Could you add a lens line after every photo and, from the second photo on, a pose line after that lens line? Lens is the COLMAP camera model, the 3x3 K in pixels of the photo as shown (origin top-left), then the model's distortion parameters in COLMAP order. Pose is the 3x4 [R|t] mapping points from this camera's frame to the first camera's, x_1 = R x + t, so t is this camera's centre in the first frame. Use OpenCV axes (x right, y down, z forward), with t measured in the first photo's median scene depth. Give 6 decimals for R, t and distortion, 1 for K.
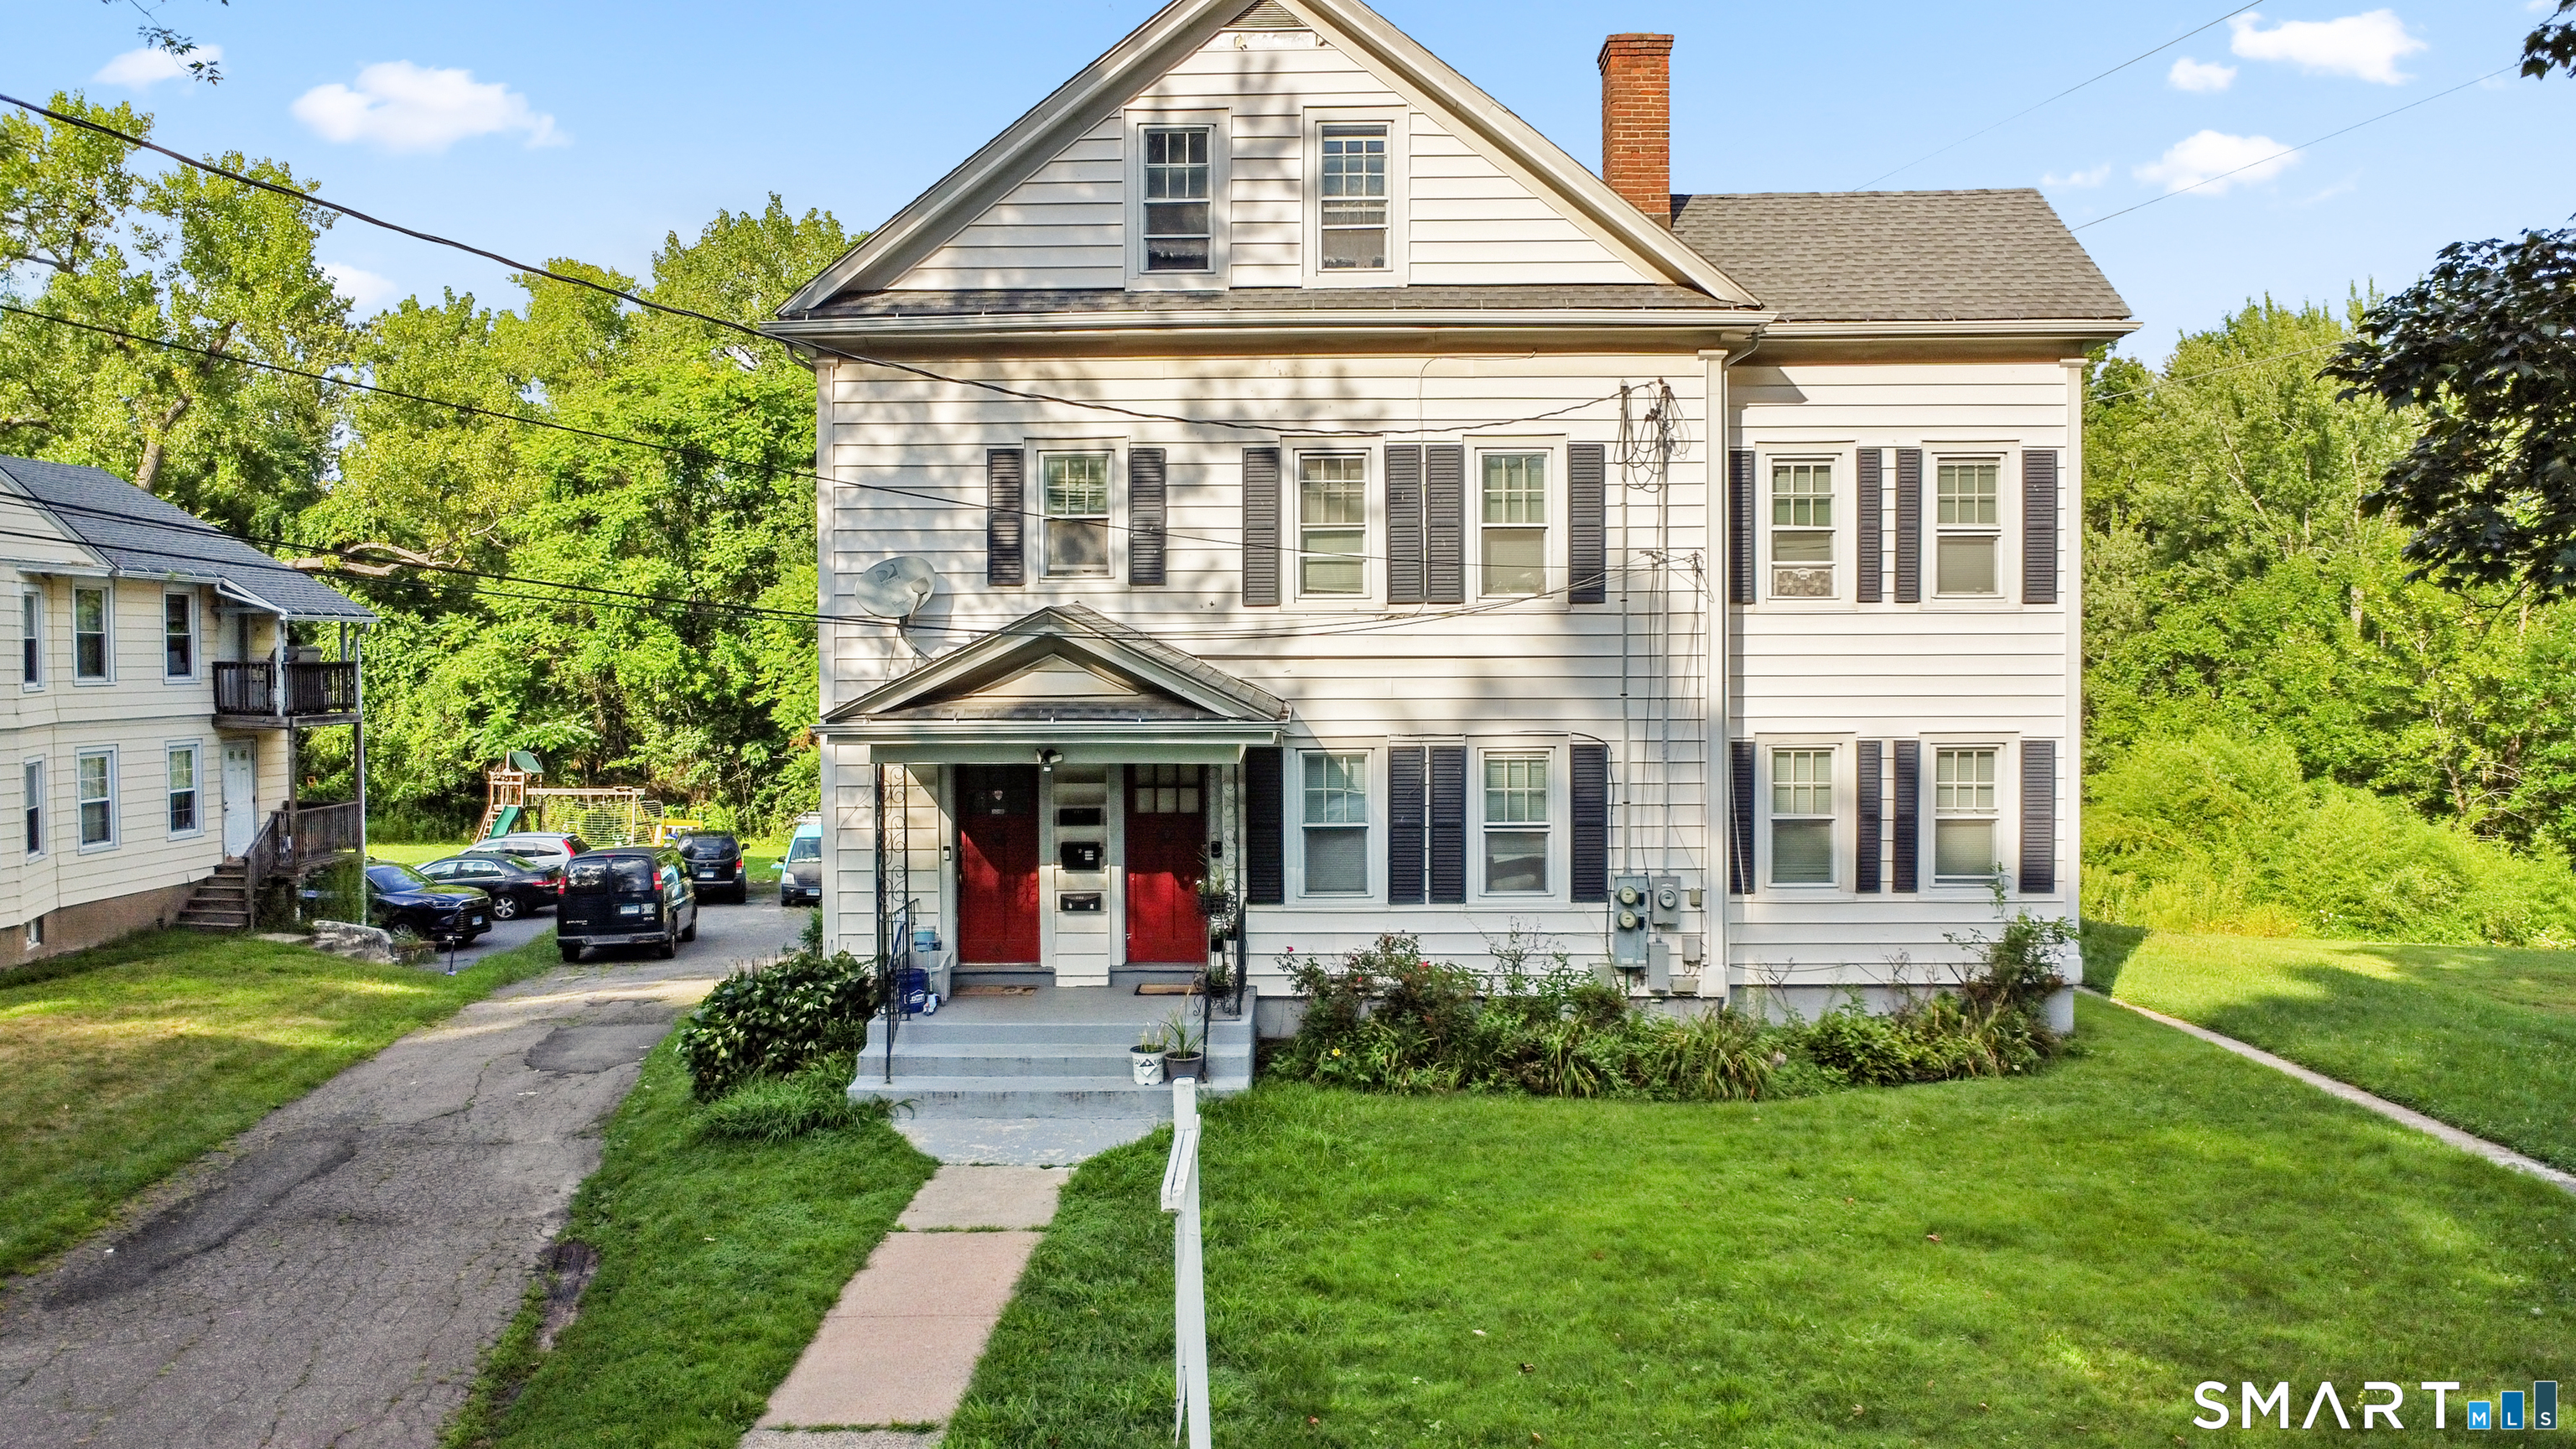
lens RADIAL K [[1881.7, 0, 1288.0], [0, 1881.7, 724.5], [0, 0, 1]] dist [-0.040558, -0.000809]
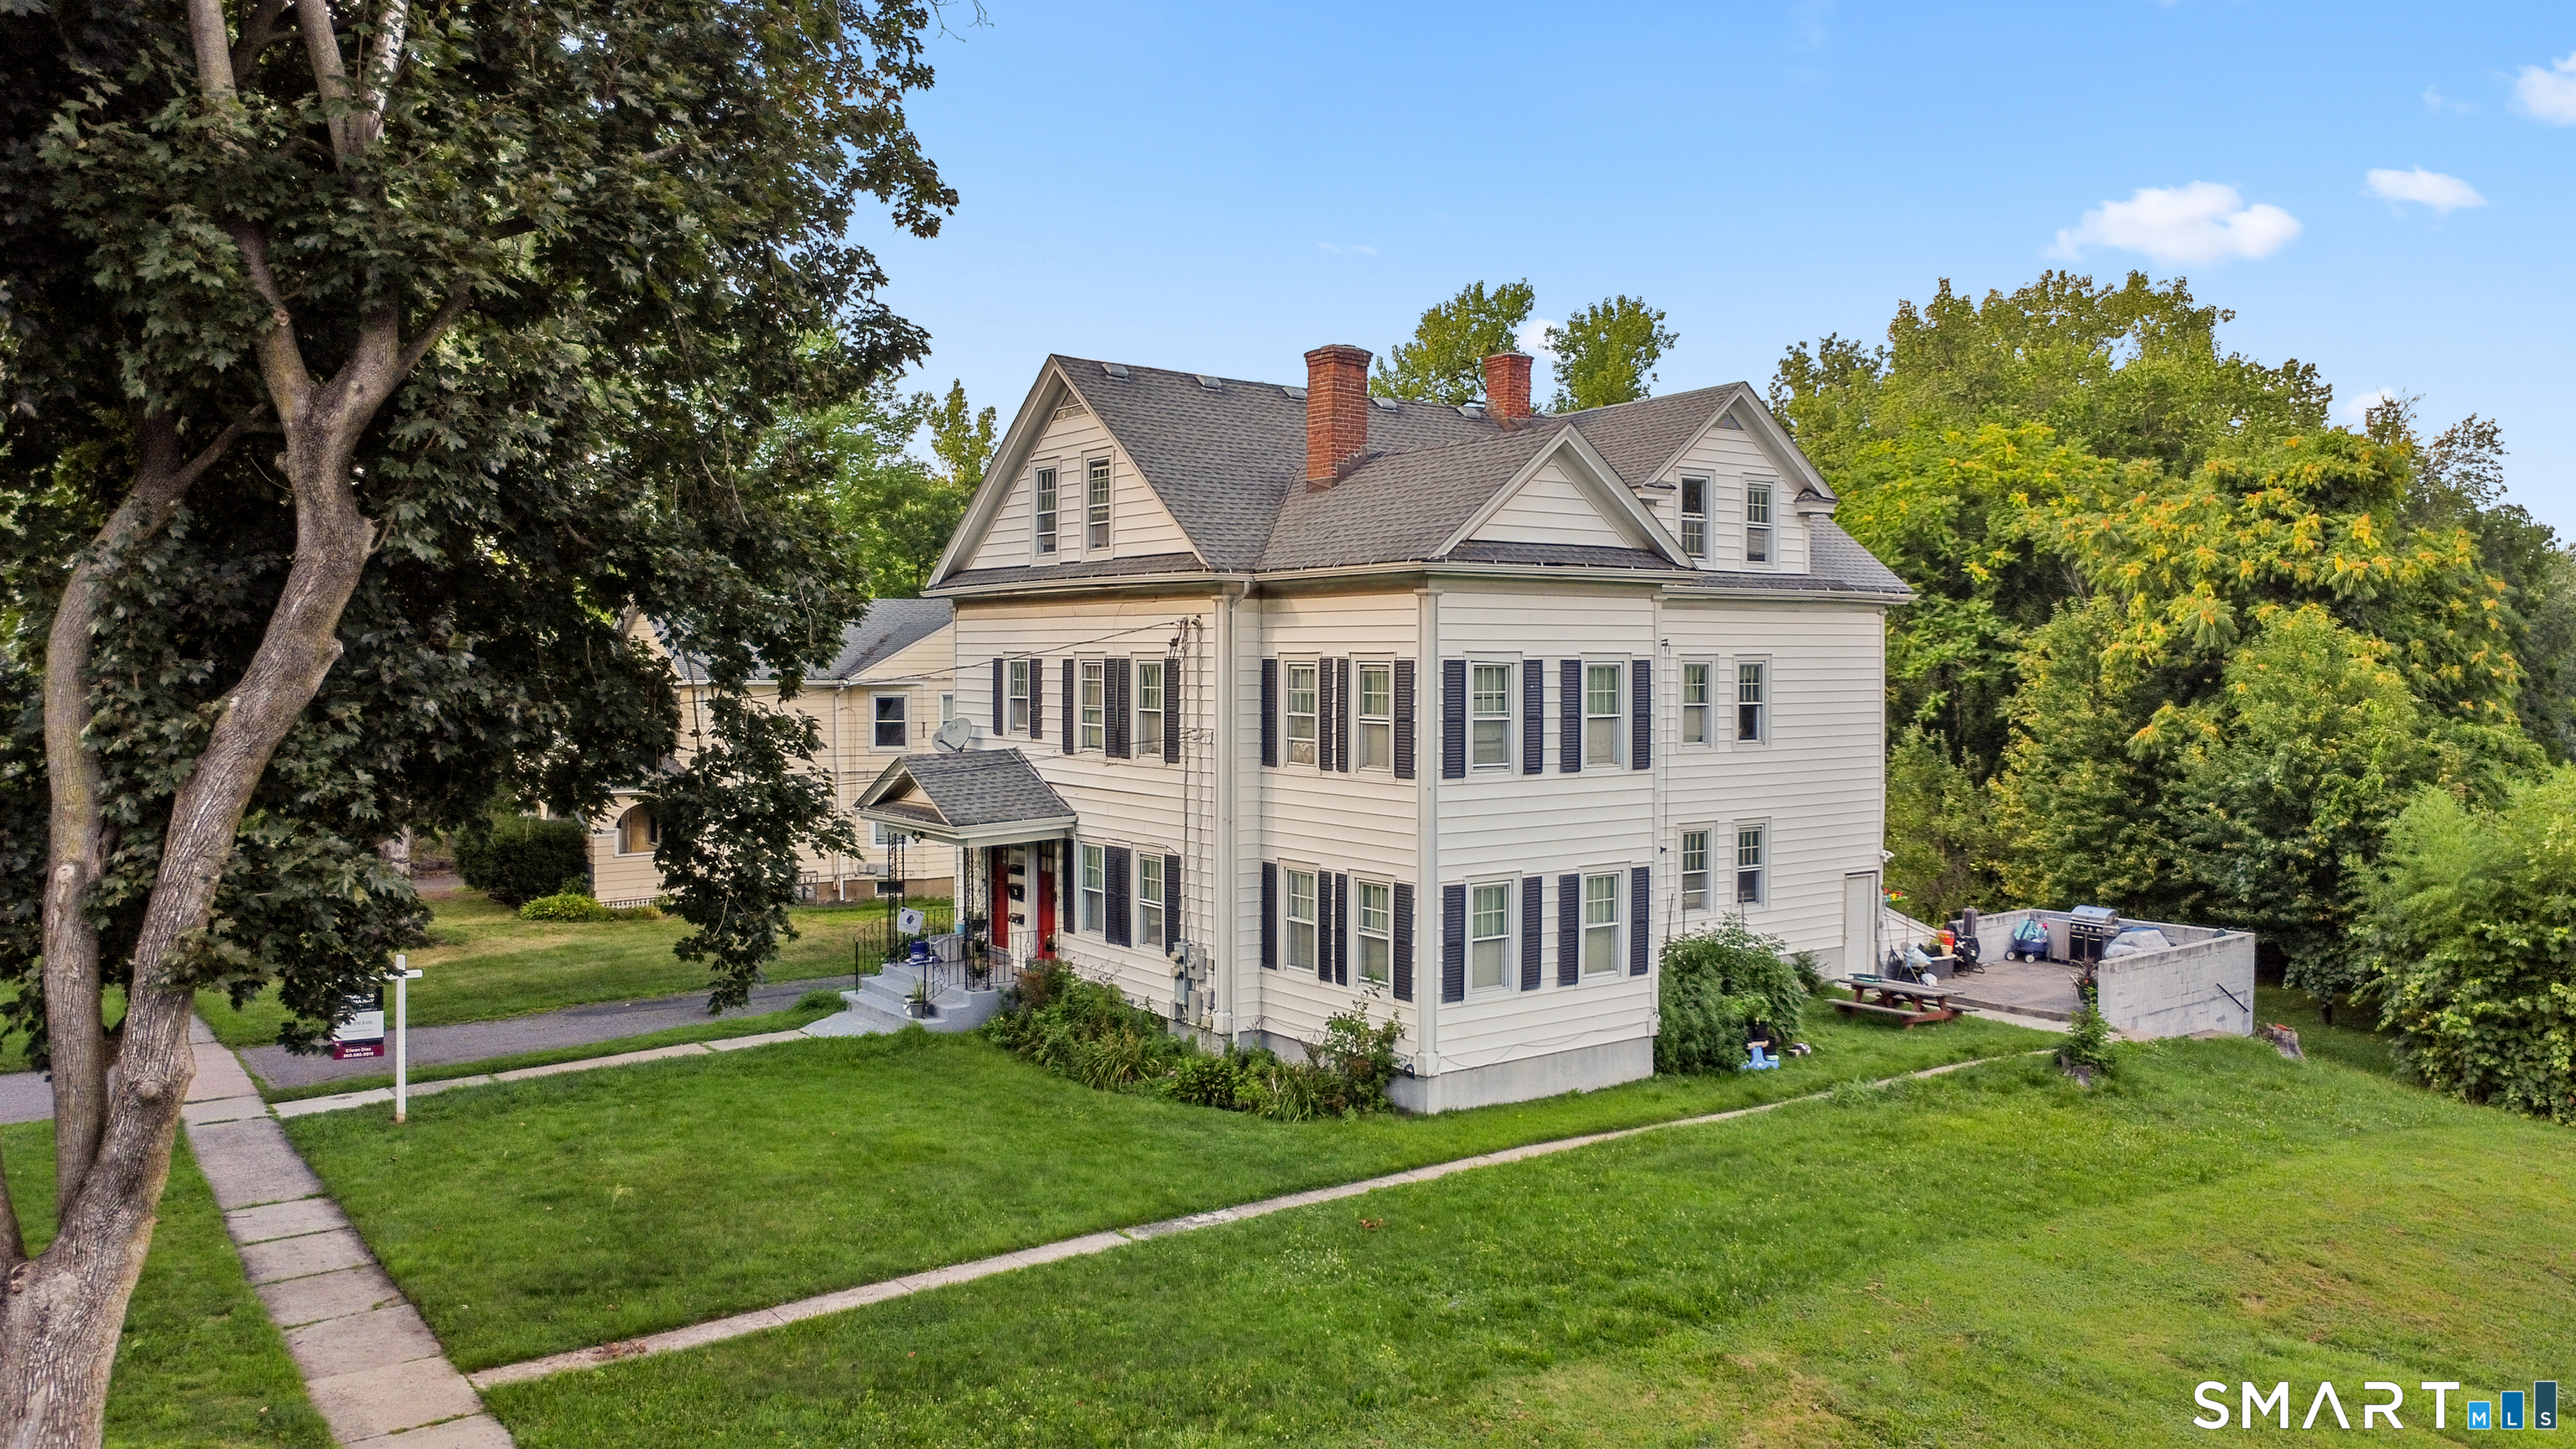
lens RADIAL K [[1881.7, 0, 1288.0], [0, 1881.7, 724.5], [0, 0, 1]] dist [-0.040558, -0.000809]
pose [[0.600190, 0.037364, -0.798984, 1.429186], [-0.027280, 0.999283, 0.026239, -0.137957], [0.799392, 0.006048, 0.600779, 0.155202]]
